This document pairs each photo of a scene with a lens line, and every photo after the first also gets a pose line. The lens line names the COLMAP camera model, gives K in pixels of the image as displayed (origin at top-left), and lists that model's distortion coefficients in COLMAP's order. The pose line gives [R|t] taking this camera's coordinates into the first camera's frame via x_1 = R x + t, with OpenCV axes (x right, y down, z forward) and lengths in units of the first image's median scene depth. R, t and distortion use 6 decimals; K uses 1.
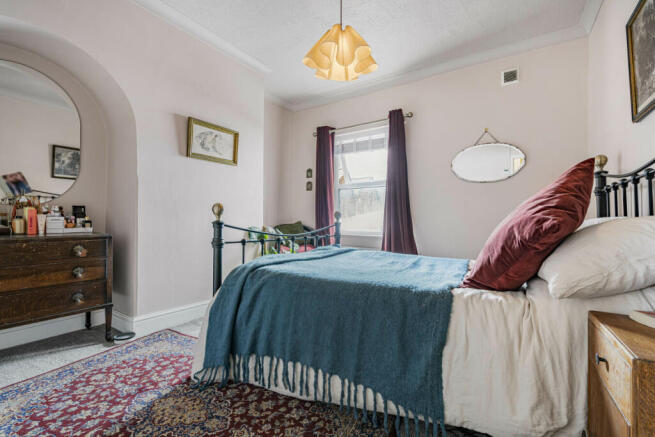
lens RADIAL K [[309.0, 0, 309.2], [0, 309.0, 219.2], [0, 0, 1]] dist [0.001896, 0.000878]
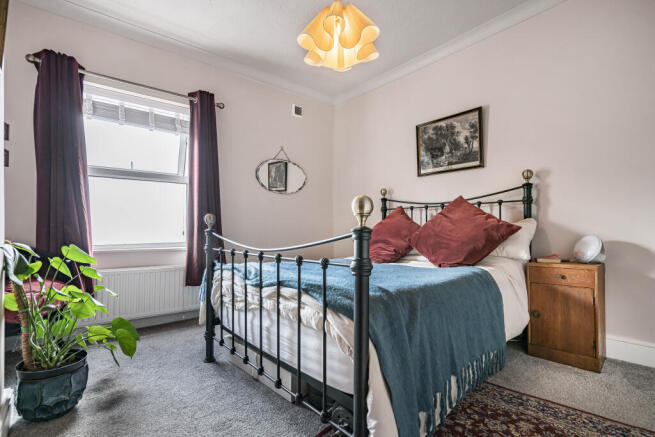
lens RADIAL K [[316.8, 0, 328.4], [0, 316.8, 226.1], [0, 0, 1]] dist [0.001084, 0.000331]
pose [[0.209722, -0.000232, 0.977761, -0.453660], [0.003642, 0.999993, -0.000544, 0.002773], [-0.977754, 0.003675, 0.209721, 0.489212]]
